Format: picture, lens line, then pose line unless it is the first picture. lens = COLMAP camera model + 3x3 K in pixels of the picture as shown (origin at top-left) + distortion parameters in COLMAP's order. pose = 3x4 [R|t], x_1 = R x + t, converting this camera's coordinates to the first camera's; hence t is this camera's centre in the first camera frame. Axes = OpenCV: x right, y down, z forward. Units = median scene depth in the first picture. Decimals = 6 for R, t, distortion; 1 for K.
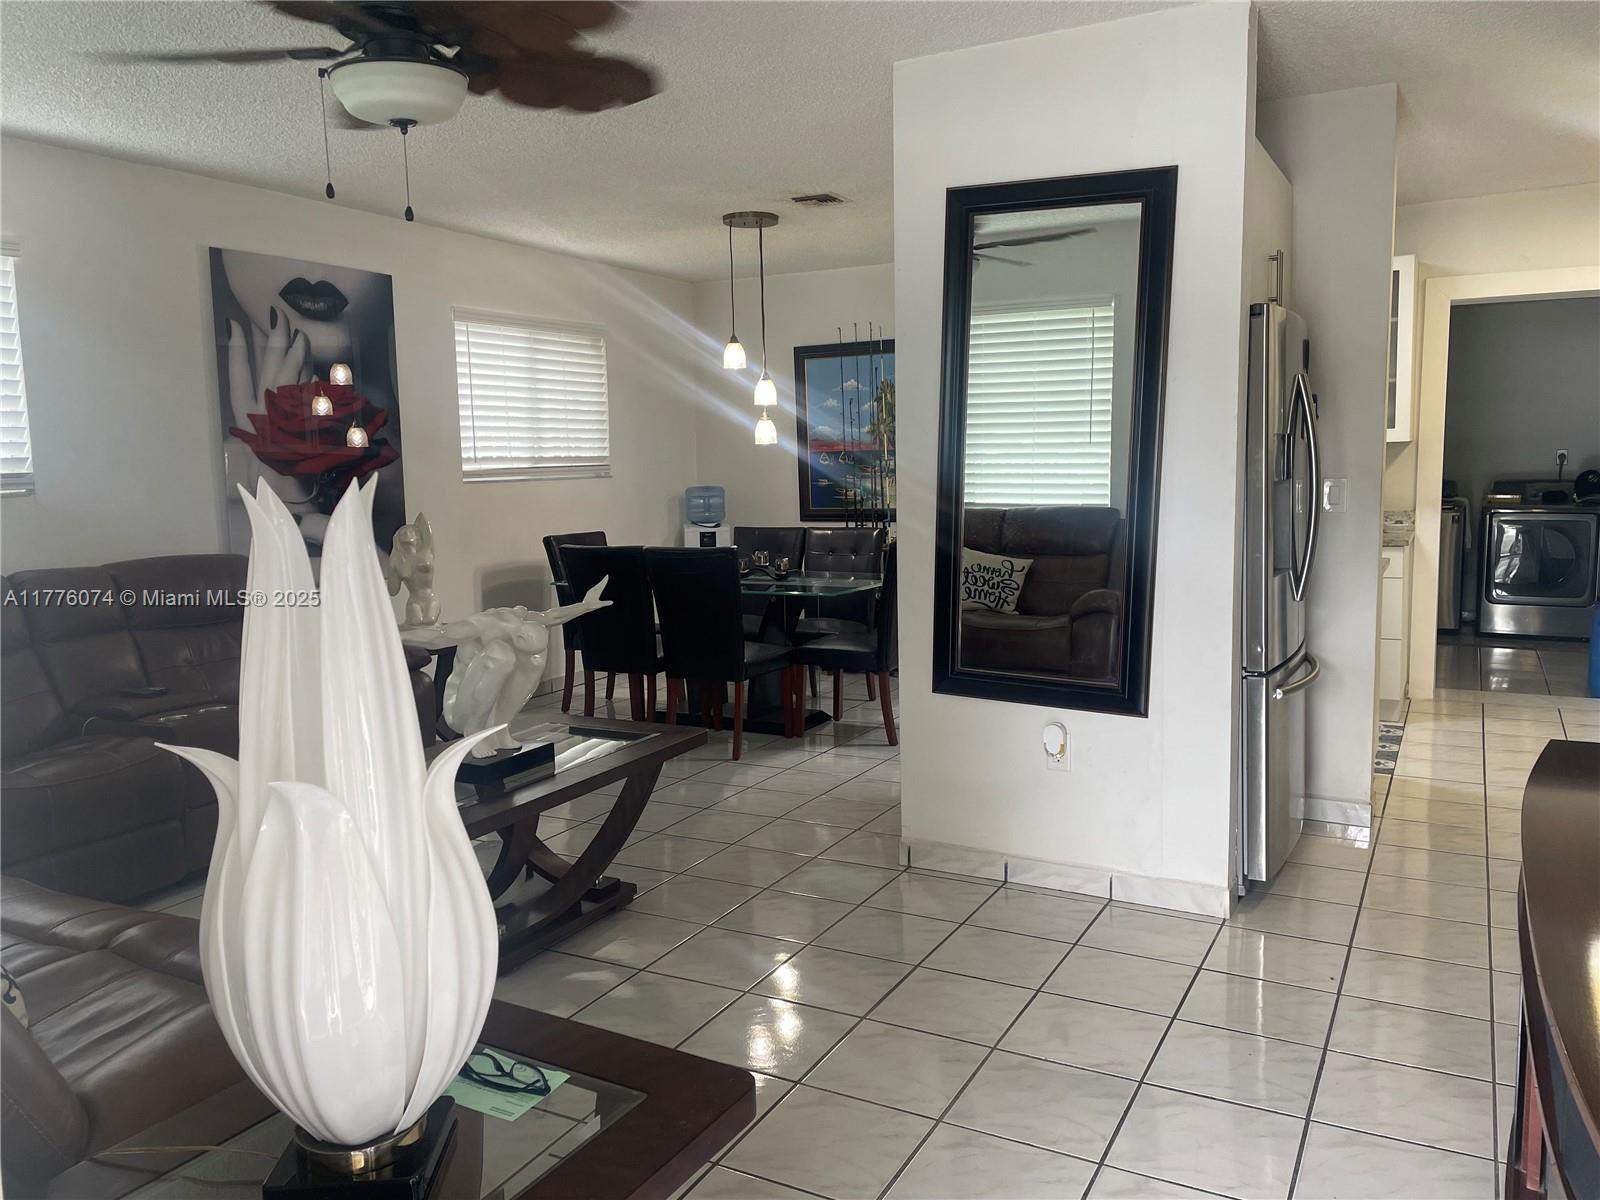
lens RADIAL K [[1219.6, 0, 800.0], [0, 1219.6, 600.0], [0, 0, 1]] dist [0.096515, -0.104664]
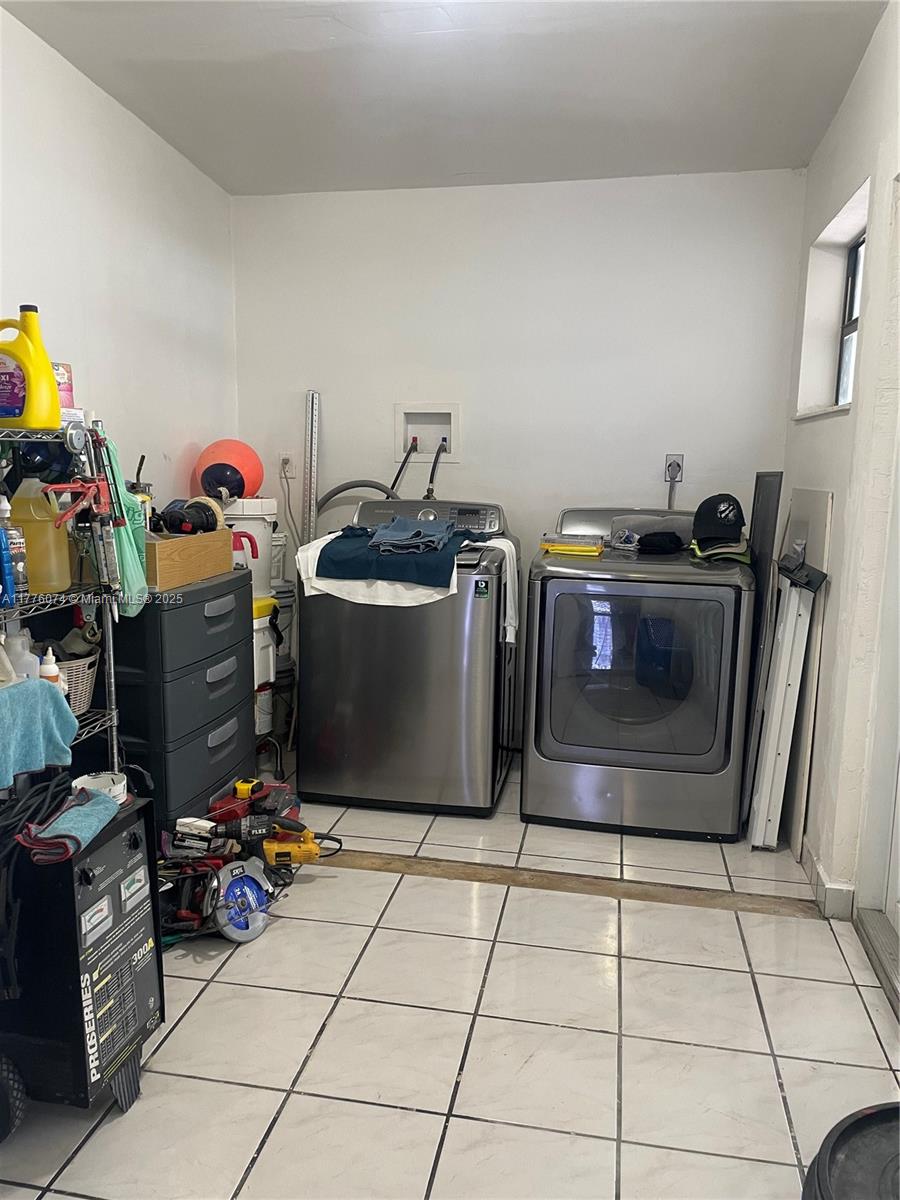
lens RADIAL K [[914.7, 0, 450.0], [0, 914.7, 600.0], [0, 0, 1]] dist [0.096515, -0.104664]
pose [[0.950194, -0.019091, 0.311074, 0.400801], [-0.003464, 0.997413, 0.071796, -0.085423], [-0.311640, -0.069297, 0.947670, 0.659371]]
